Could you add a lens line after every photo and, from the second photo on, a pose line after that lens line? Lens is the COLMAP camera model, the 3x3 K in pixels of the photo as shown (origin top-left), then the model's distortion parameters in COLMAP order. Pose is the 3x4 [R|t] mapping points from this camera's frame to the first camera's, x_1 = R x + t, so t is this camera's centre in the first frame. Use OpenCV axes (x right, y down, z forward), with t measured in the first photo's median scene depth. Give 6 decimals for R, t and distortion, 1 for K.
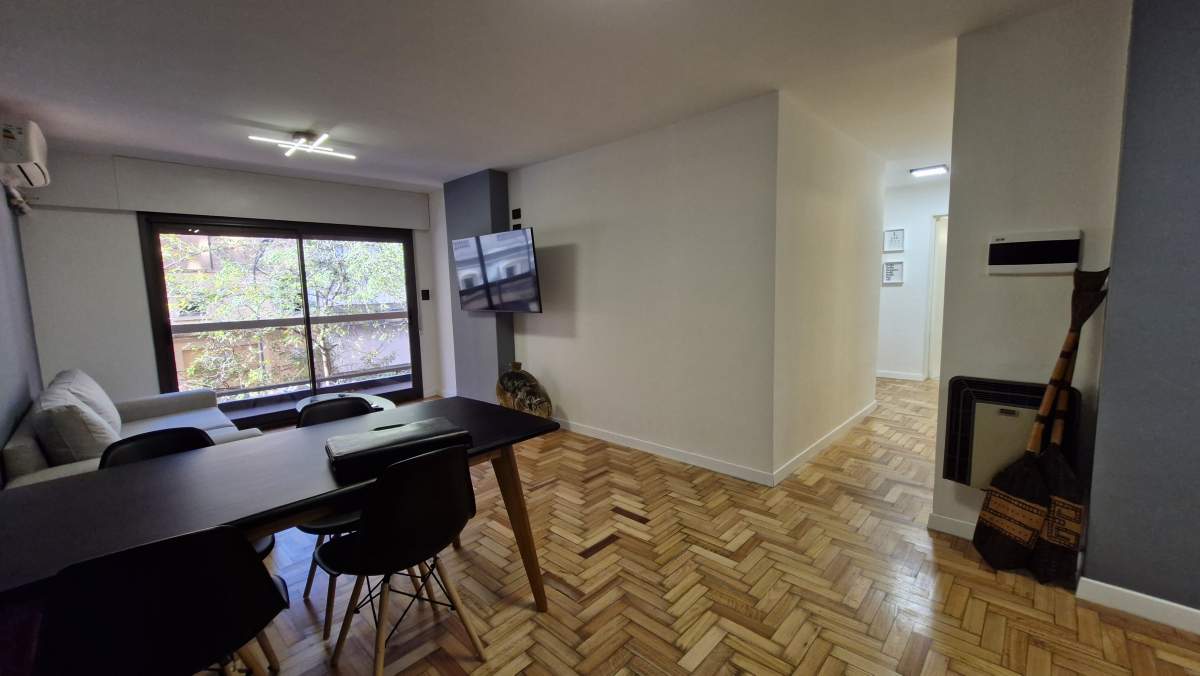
lens RADIAL K [[474.5, 0, 600.3], [0, 474.5, 336.7], [0, 0, 1]] dist [0.001012, -0.001477]
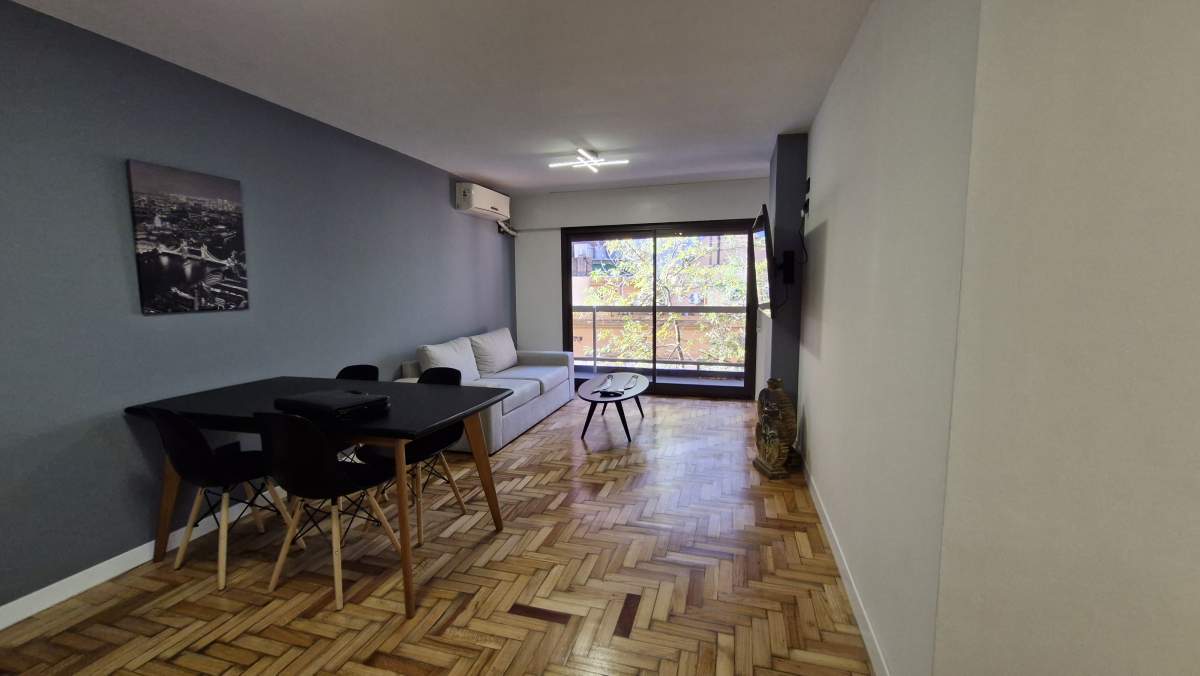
lens RADIAL K [[474.5, 0, 602.5], [0, 474.5, 332.5], [0, 0, 1]] dist [0.001012, -0.001477]
pose [[0.456200, 0.108347, -0.883257, 0.501540], [-0.099541, 0.992544, 0.070340, -0.064168], [0.884292, 0.055831, 0.463584, 0.507275]]
